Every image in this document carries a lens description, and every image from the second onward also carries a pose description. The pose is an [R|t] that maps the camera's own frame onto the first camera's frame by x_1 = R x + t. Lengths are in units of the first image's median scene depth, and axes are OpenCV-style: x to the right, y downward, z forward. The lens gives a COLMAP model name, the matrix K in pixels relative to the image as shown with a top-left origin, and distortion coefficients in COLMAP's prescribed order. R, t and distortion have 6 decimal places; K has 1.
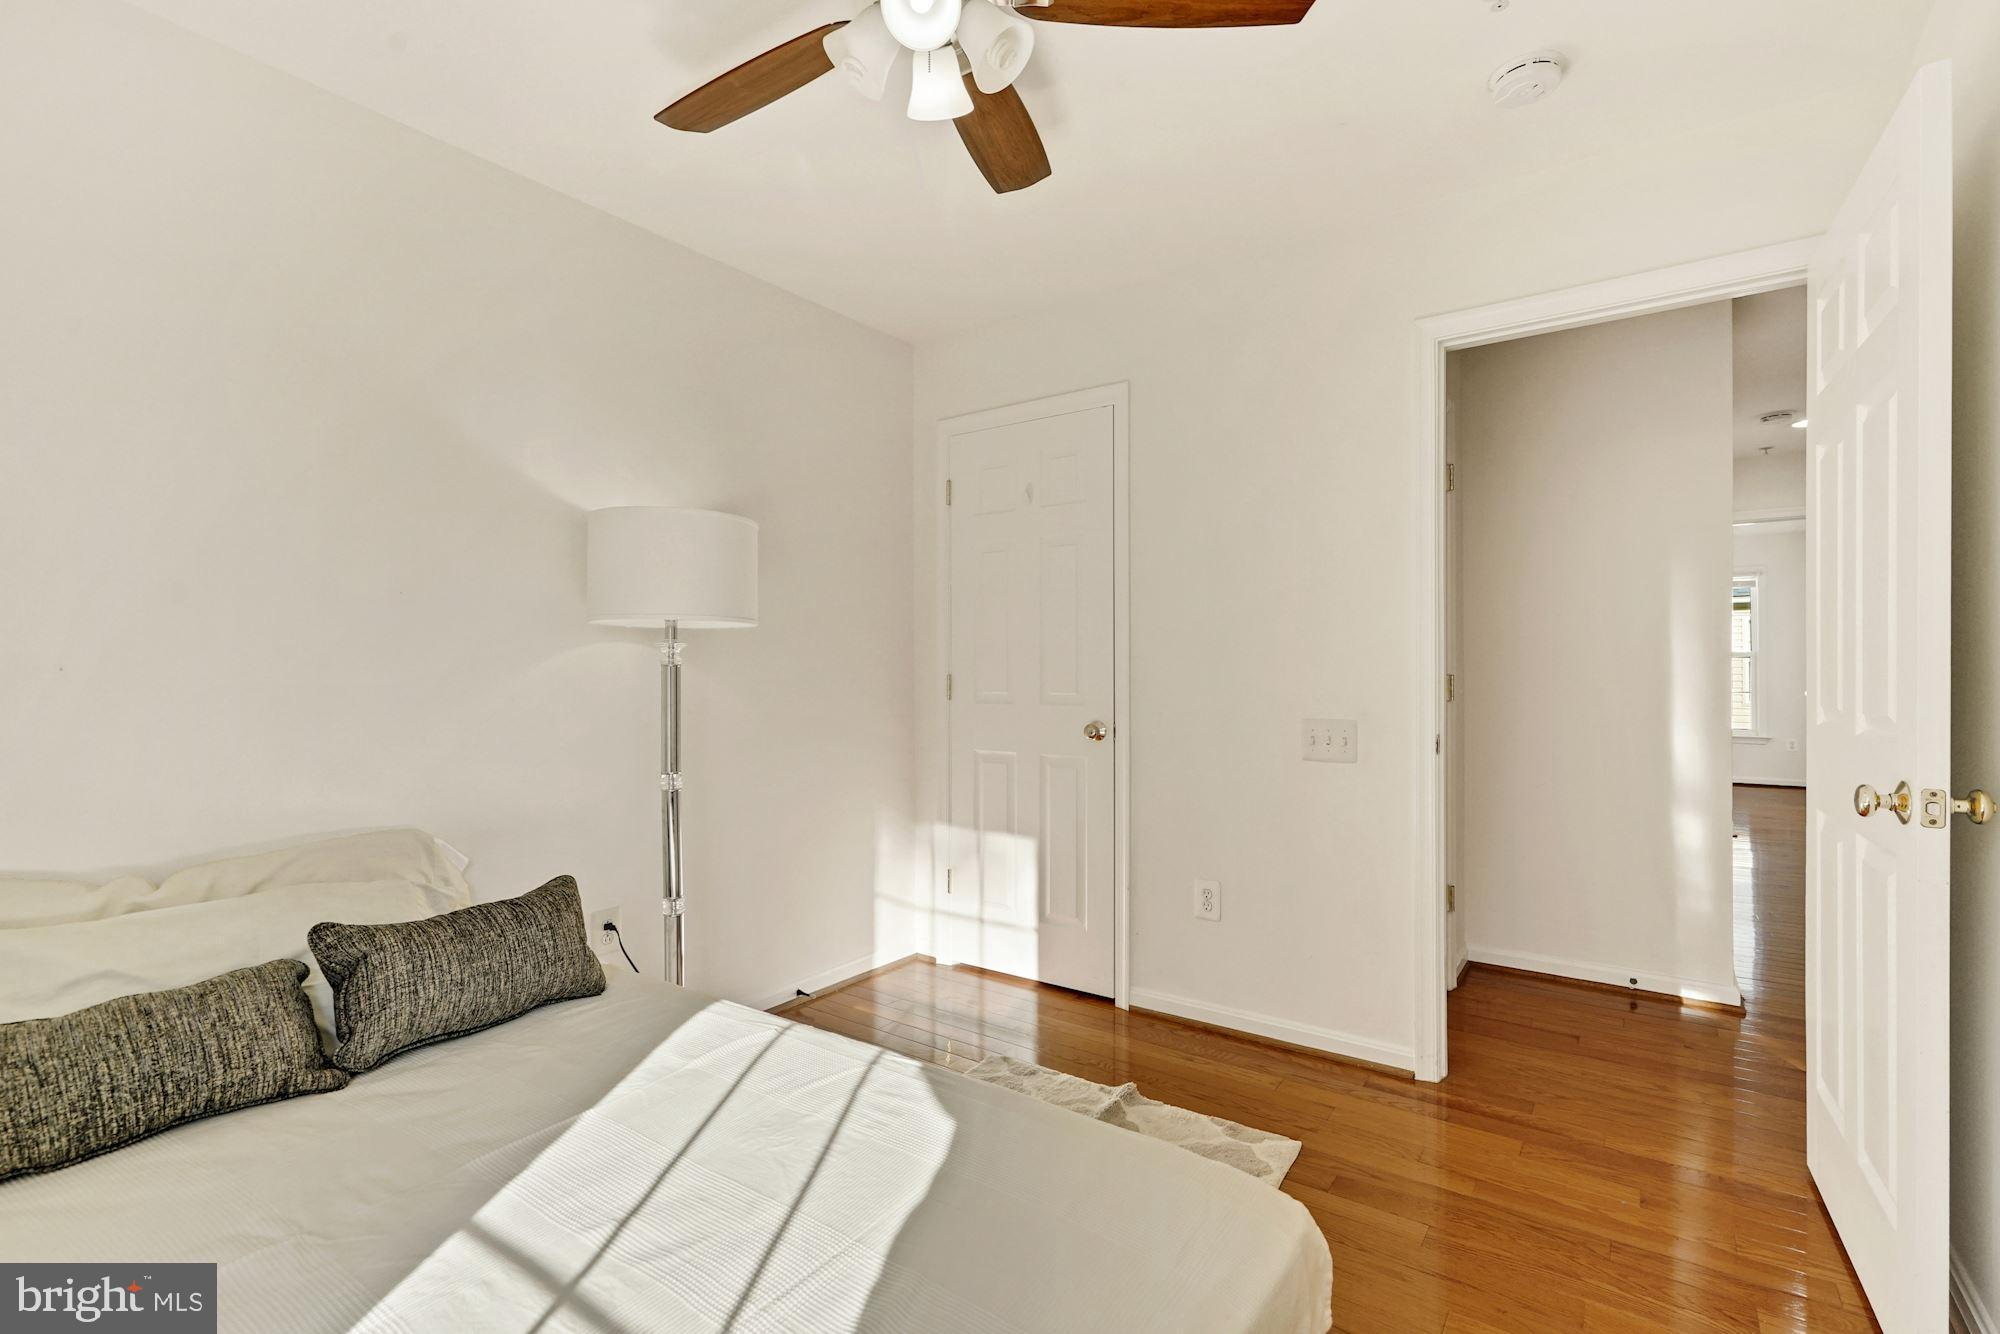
lens RADIAL K [[902.5, 0, 1003.7], [0, 902.5, 673.9], [0, 0, 1]] dist [-0.004828, 0.002965]
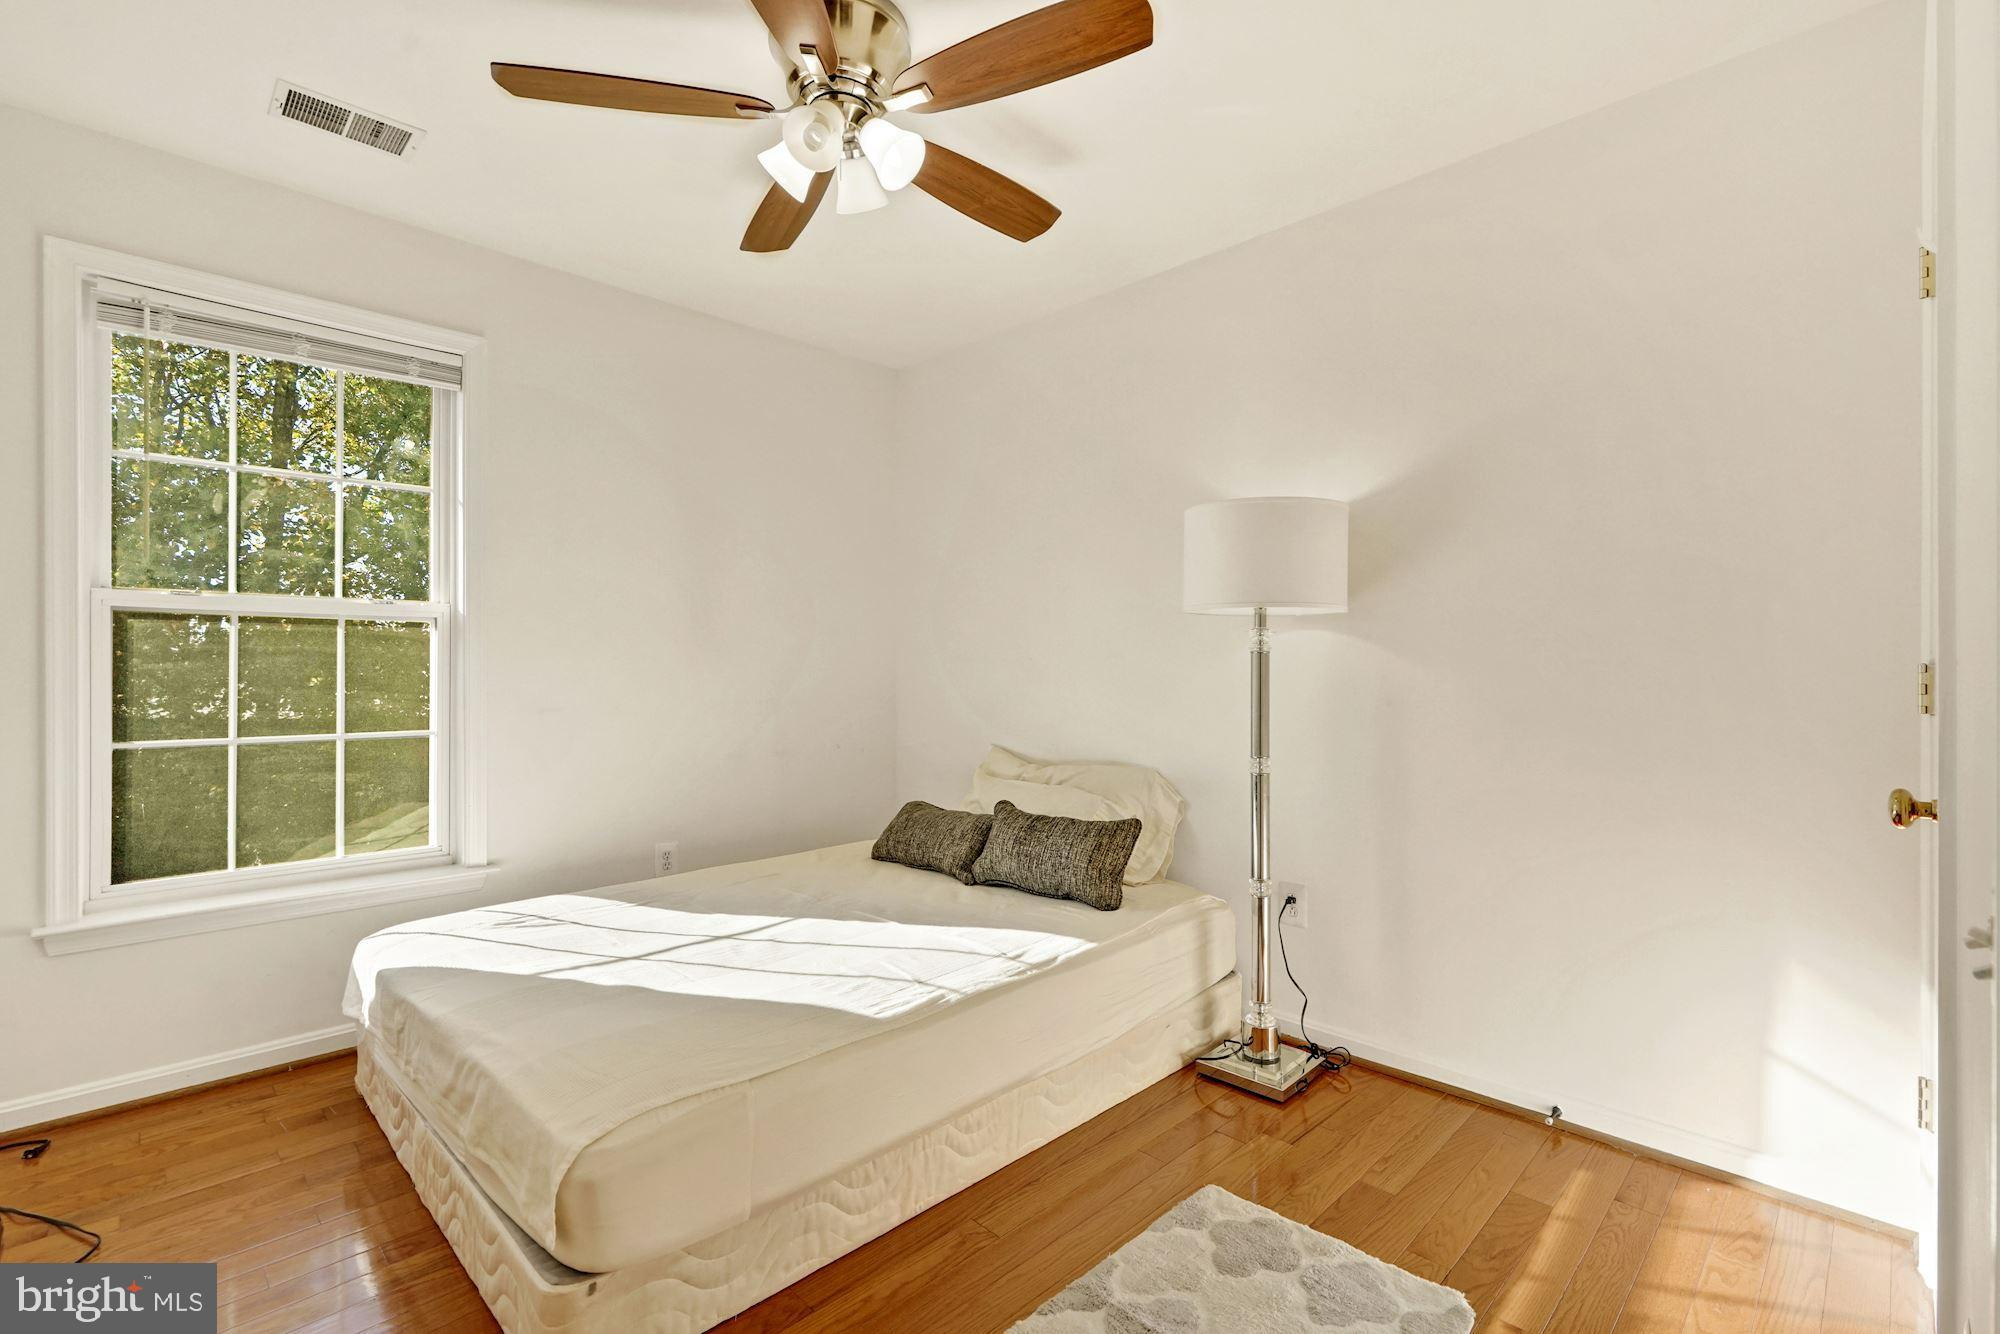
lens RADIAL K [[902.5, 0, 1005.6], [0, 902.5, 667.8], [0, 0, 1]] dist [-0.004828, 0.002965]
pose [[-0.158284, 0.003039, -0.987389, 0.693475], [-0.002824, 0.999990, 0.003531, 0.005824], [0.987390, 0.003347, -0.158274, 0.880229]]
